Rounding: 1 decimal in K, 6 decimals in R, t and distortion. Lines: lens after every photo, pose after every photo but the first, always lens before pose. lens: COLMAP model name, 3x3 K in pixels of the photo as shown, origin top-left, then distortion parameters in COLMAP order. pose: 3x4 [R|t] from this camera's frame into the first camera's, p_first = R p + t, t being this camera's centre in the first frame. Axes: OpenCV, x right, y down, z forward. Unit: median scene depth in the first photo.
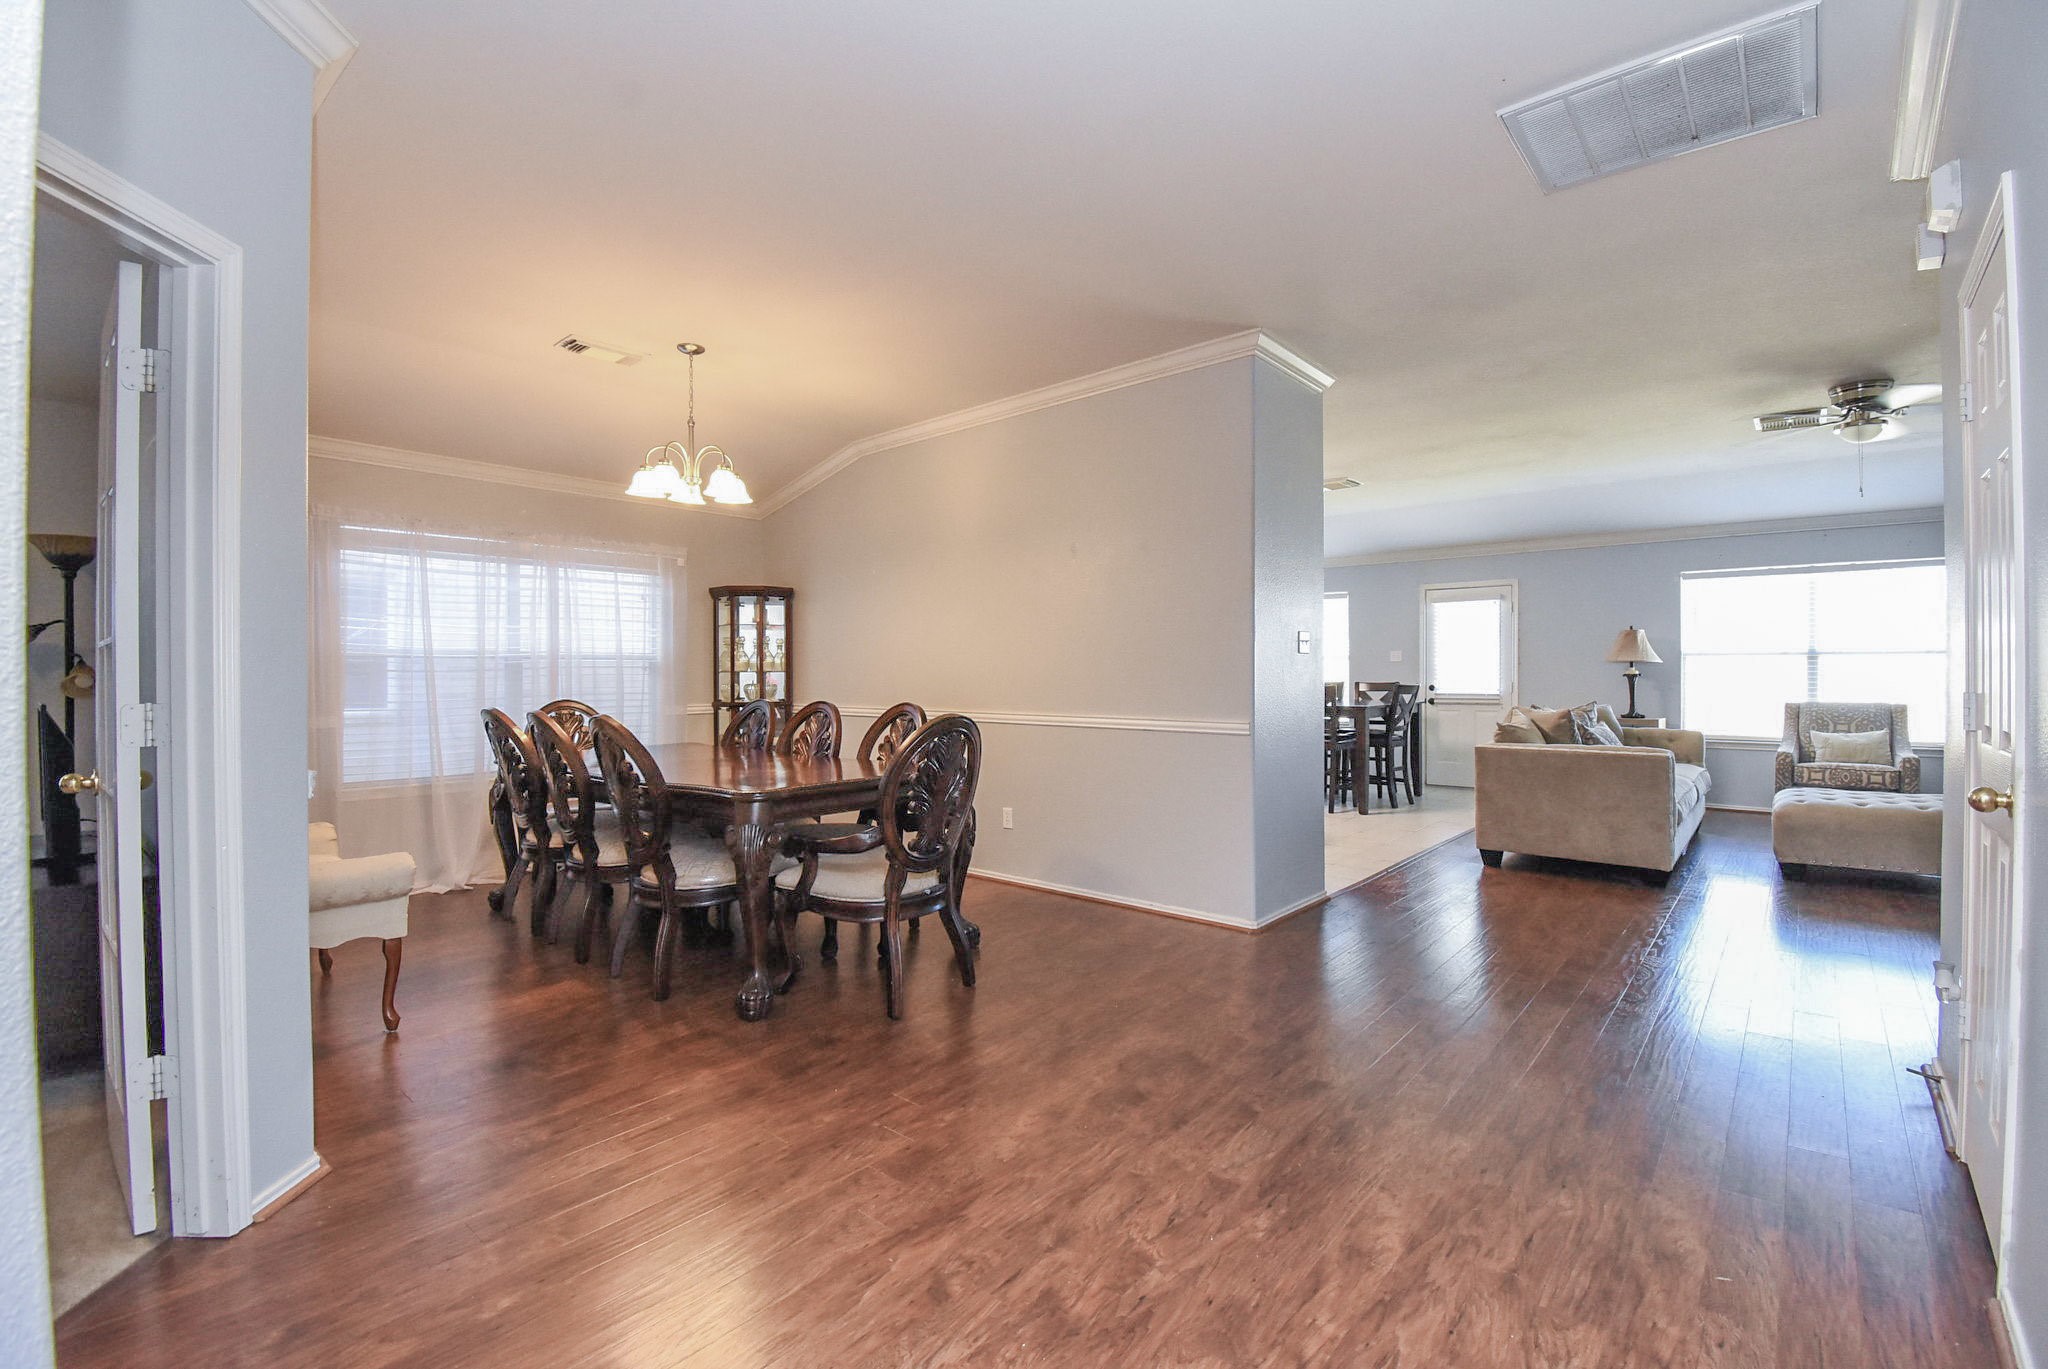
lens RADIAL K [[906.4, 0, 1031.3], [0, 906.4, 678.8], [0, 0, 1]] dist [0.019999, -0.025141]
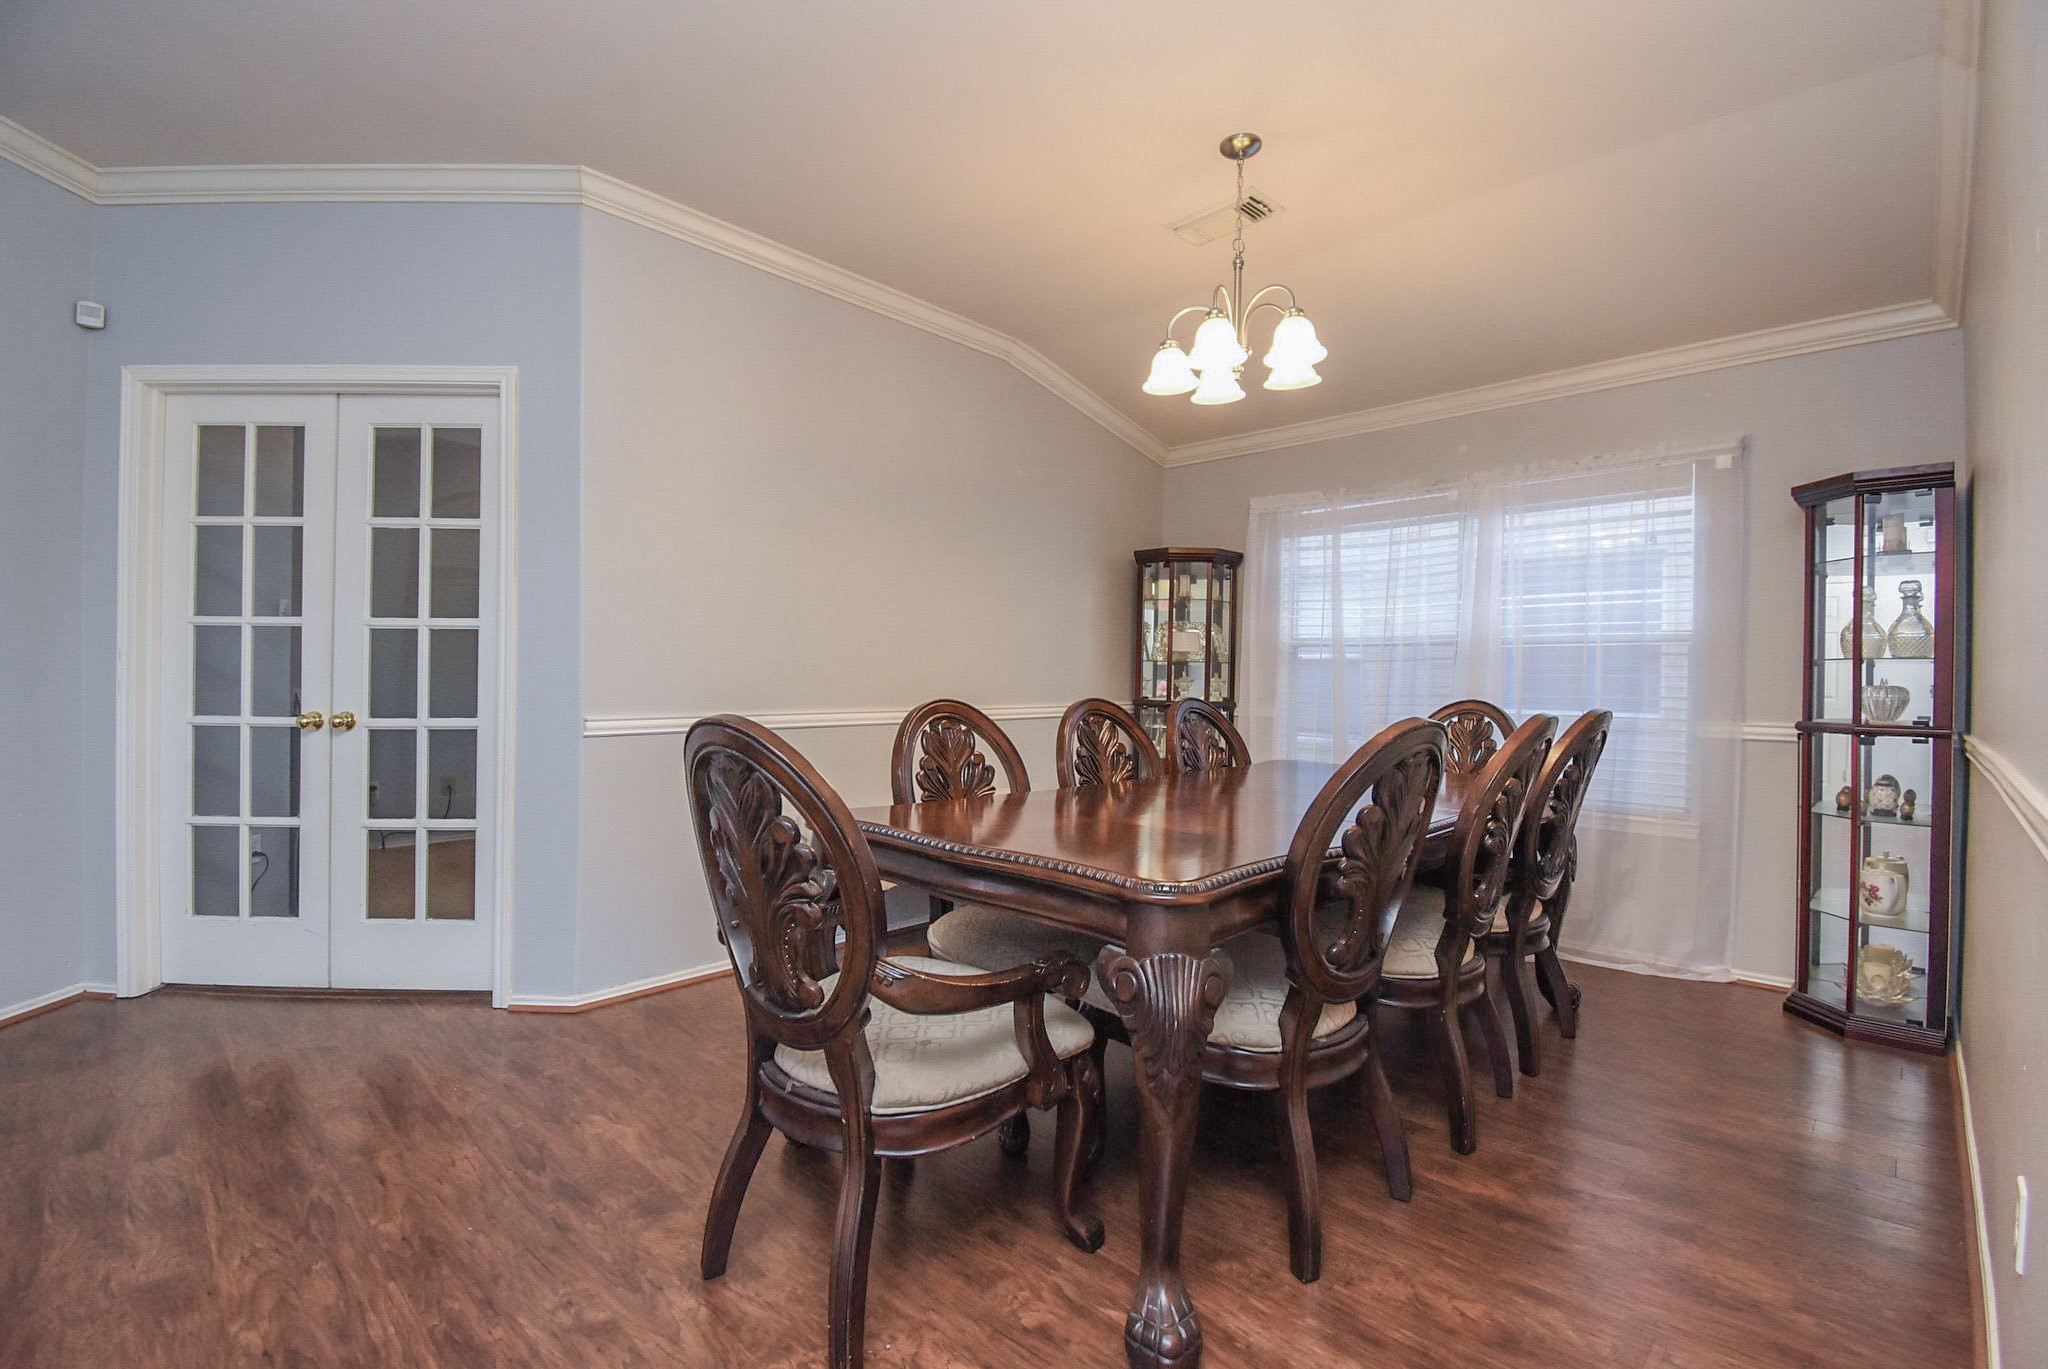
lens RADIAL K [[906.4, 0, 1031.3], [0, 906.4, 678.8], [0, 0, 1]] dist [0.019999, -0.025141]
pose [[-0.067779, 0.007263, -0.997674, 0.216561], [-0.017119, 0.999818, 0.008442, 0.005426], [0.997553, 0.017651, -0.067642, 0.701144]]
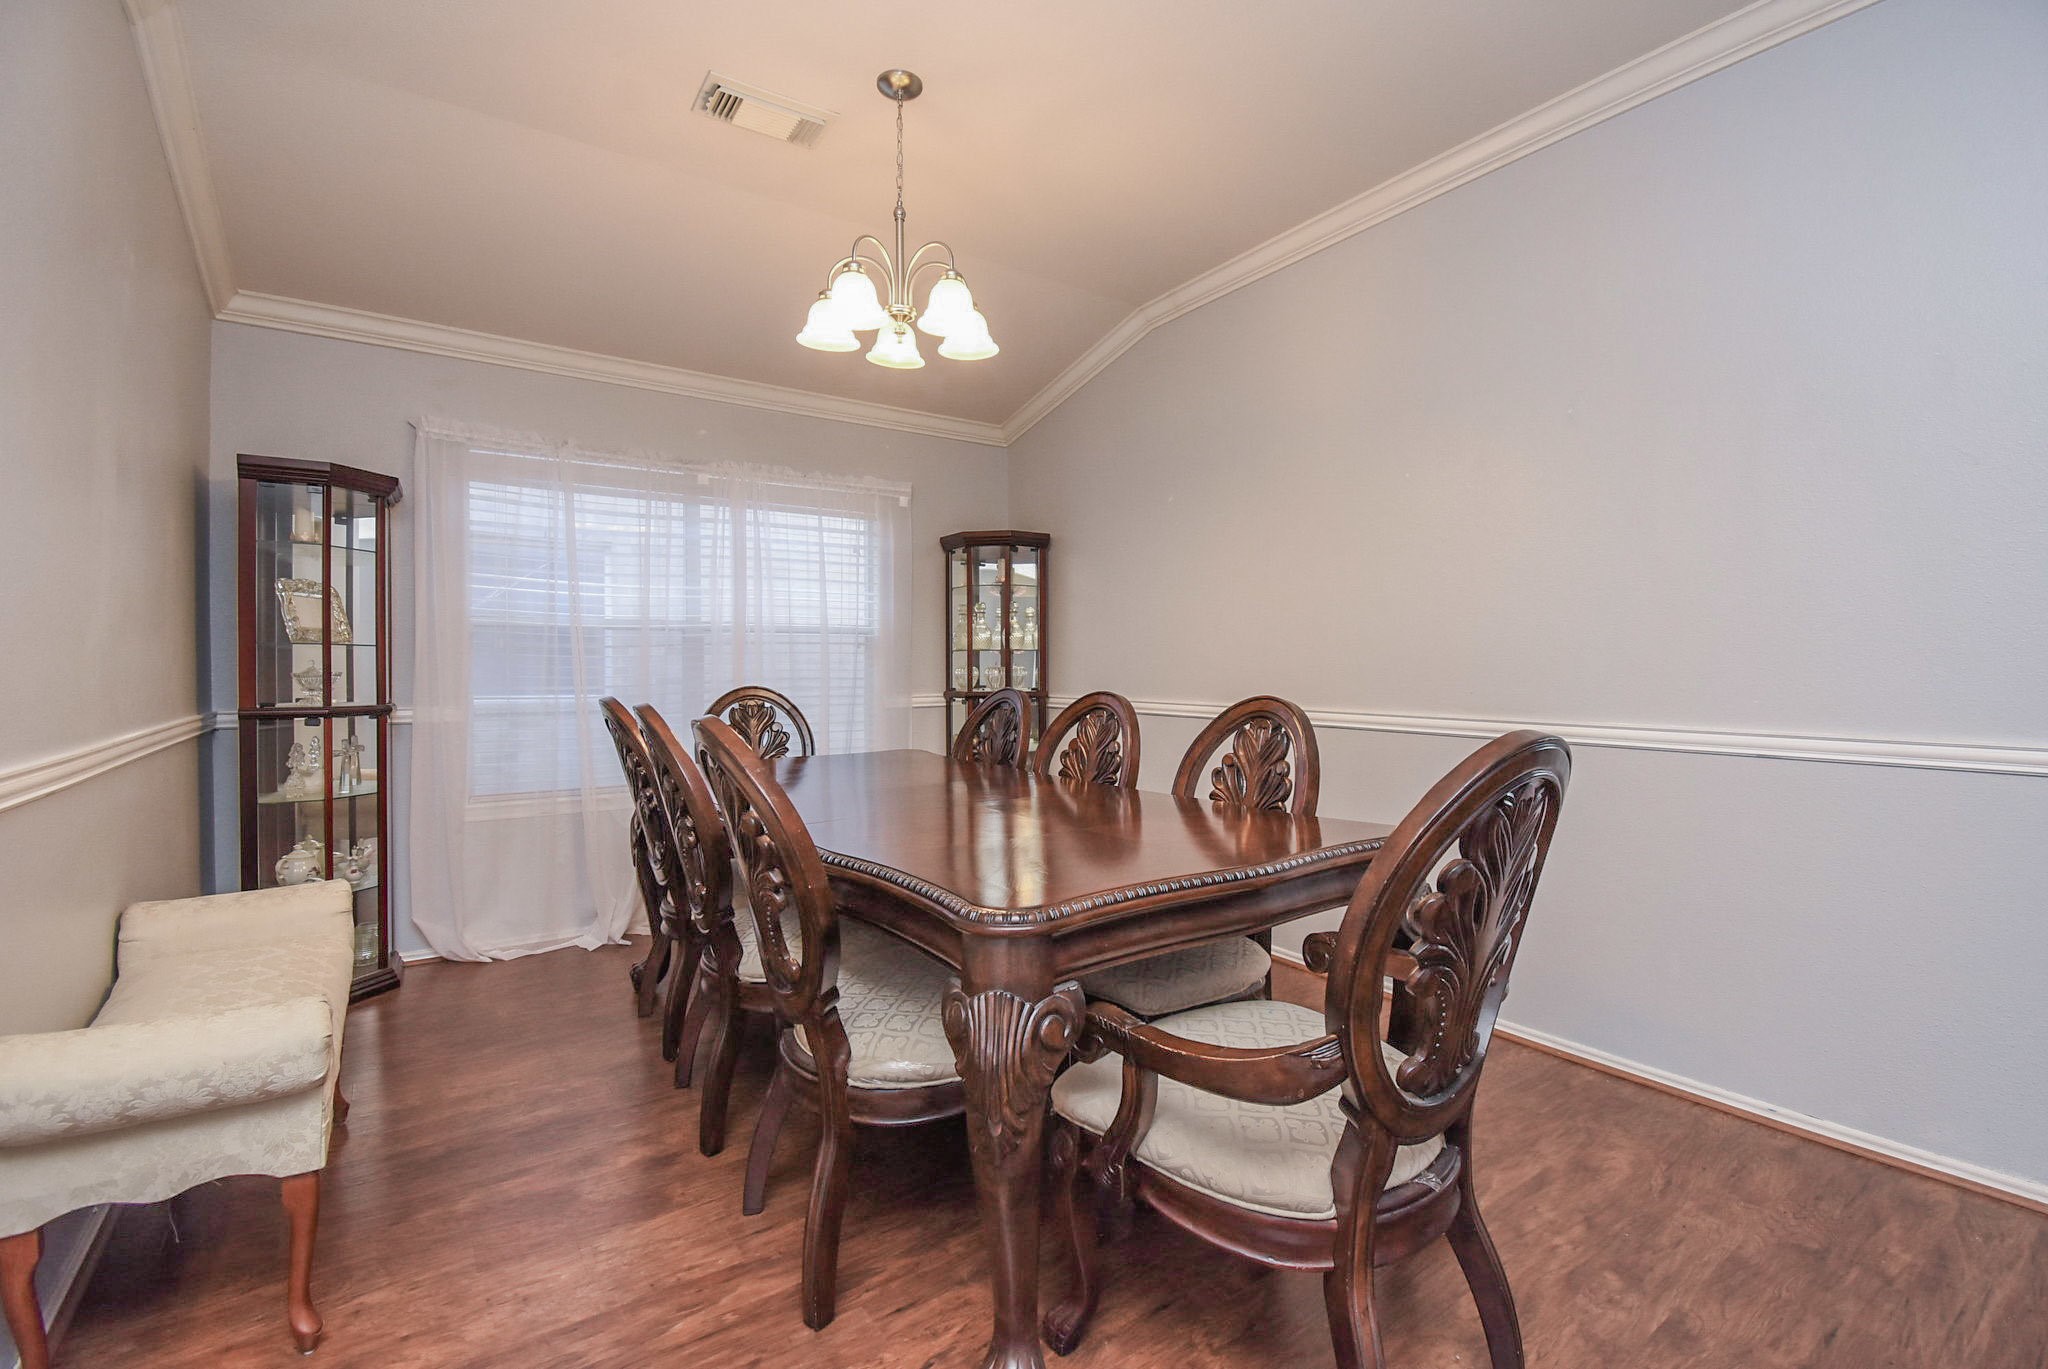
lens RADIAL K [[906.4, 0, 1031.3], [0, 906.4, 678.8], [0, 0, 1]] dist [0.019999, -0.025141]
pose [[0.967677, 0.003845, -0.252164, -0.110485], [-0.001257, 0.999945, 0.010423, 0.008627], [0.252191, -0.009770, 0.967628, 0.349050]]
